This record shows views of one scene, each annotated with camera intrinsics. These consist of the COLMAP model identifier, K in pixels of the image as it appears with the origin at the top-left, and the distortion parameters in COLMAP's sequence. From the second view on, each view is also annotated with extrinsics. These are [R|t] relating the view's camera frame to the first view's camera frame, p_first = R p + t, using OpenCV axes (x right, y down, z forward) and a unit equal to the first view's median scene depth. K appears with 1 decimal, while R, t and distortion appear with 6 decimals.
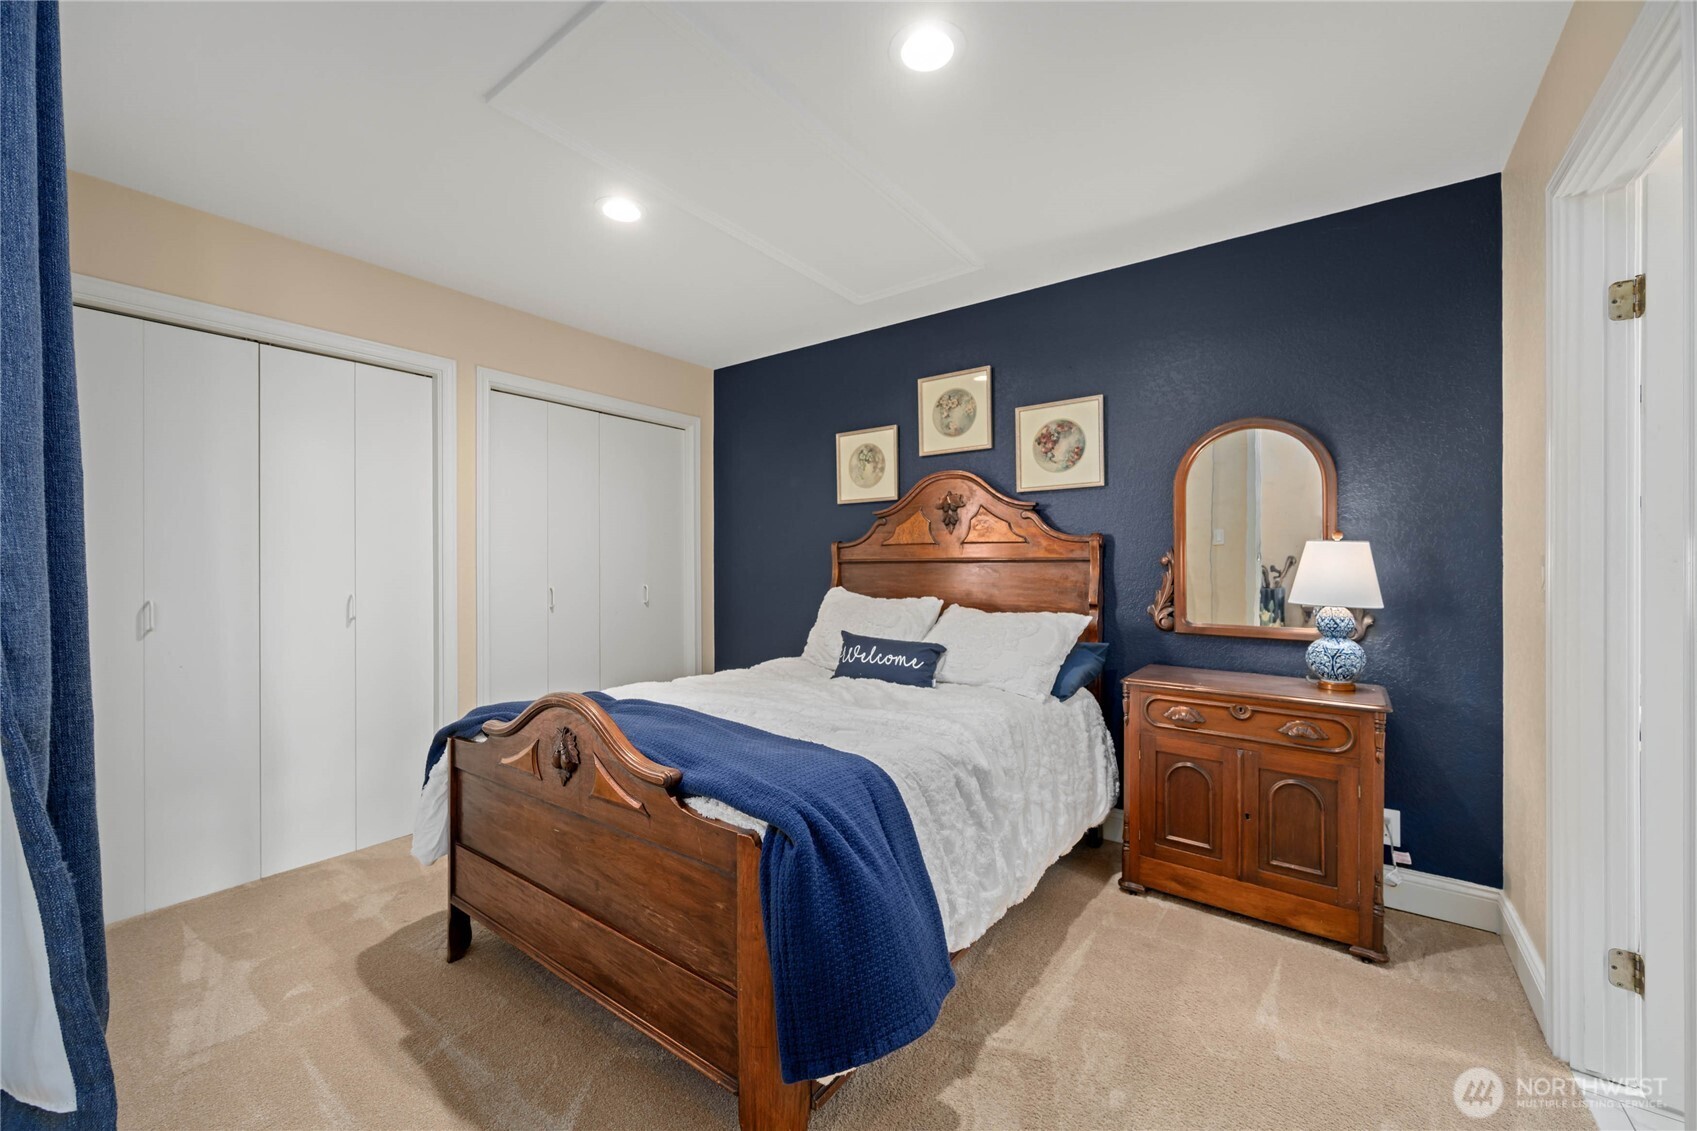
lens RADIAL K [[666.9, 0, 846.1], [0, 666.9, 568.8], [0, 0, 1]] dist [0.000422, 0.000818]
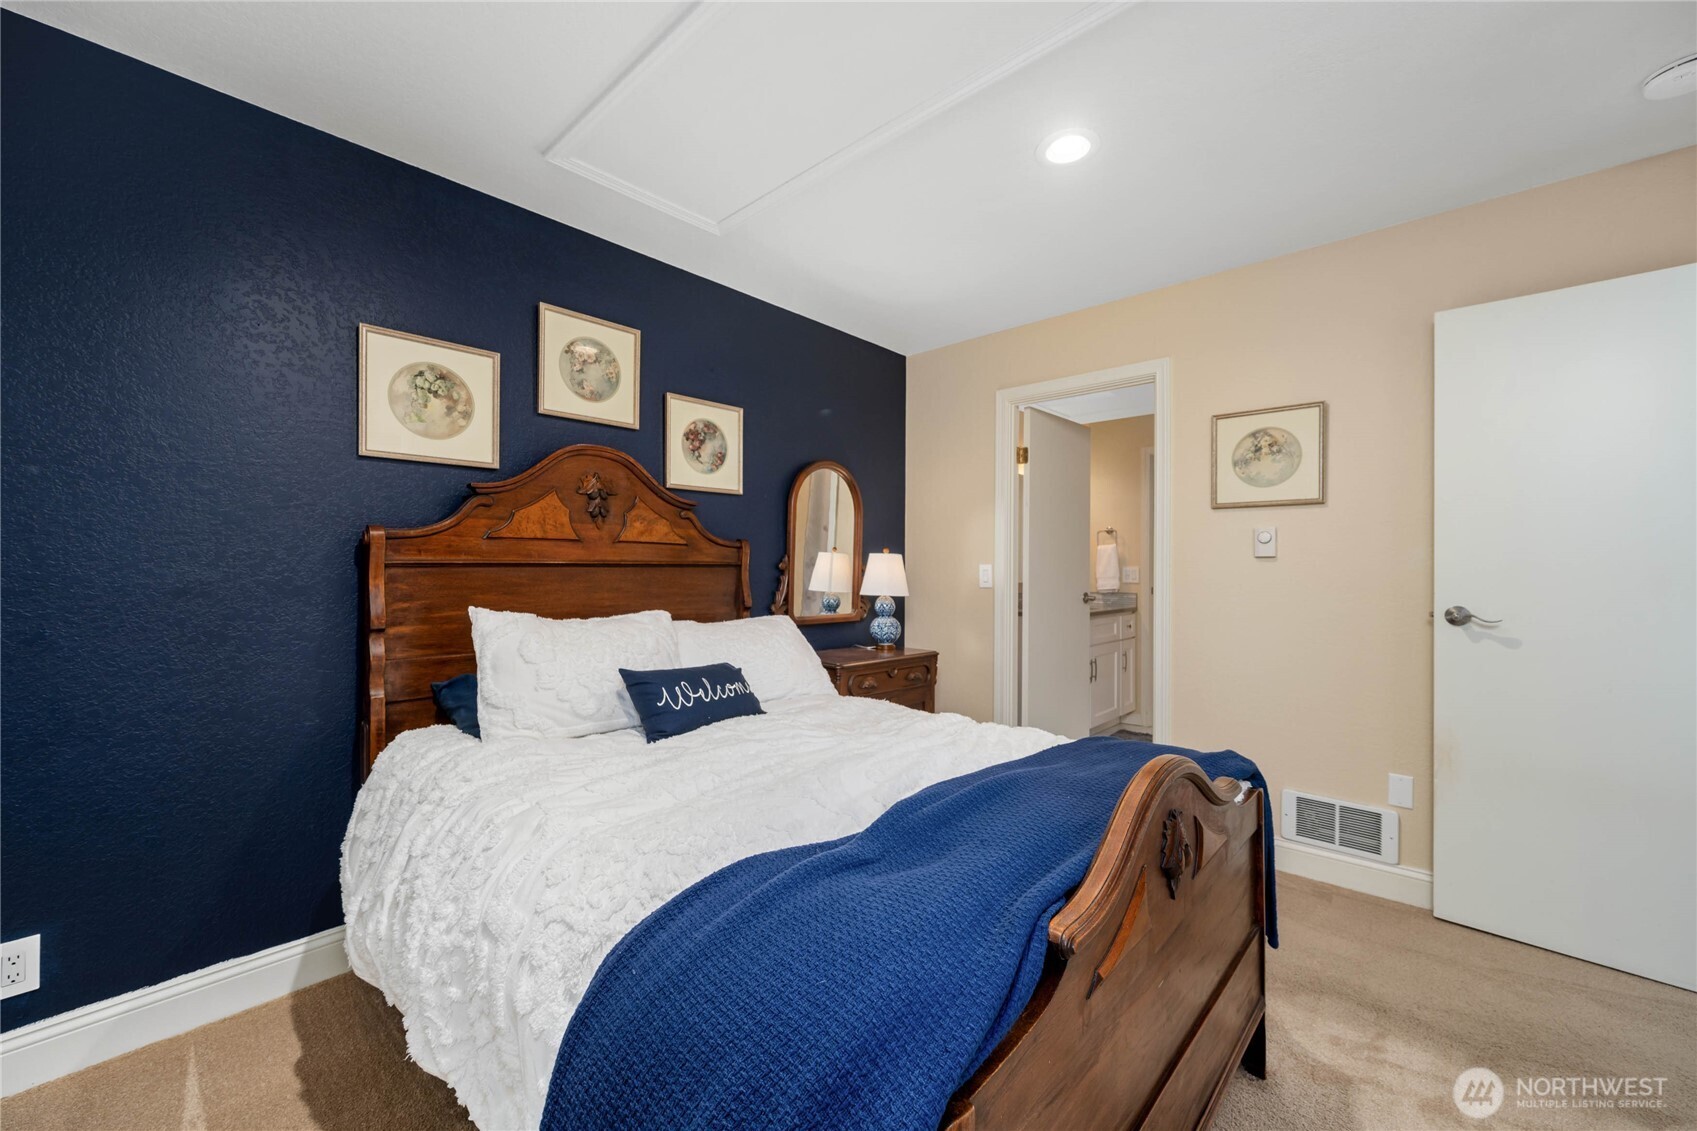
lens RADIAL K [[666.9, 0, 845.0], [0, 666.9, 563.9], [0, 0, 1]] dist [0.000422, 0.000818]
pose [[0.110432, 0.012432, 0.993806, -0.575638], [0.009145, 0.999867, -0.013524, 0.000691], [-0.993842, 0.010582, 0.110304, 0.645522]]
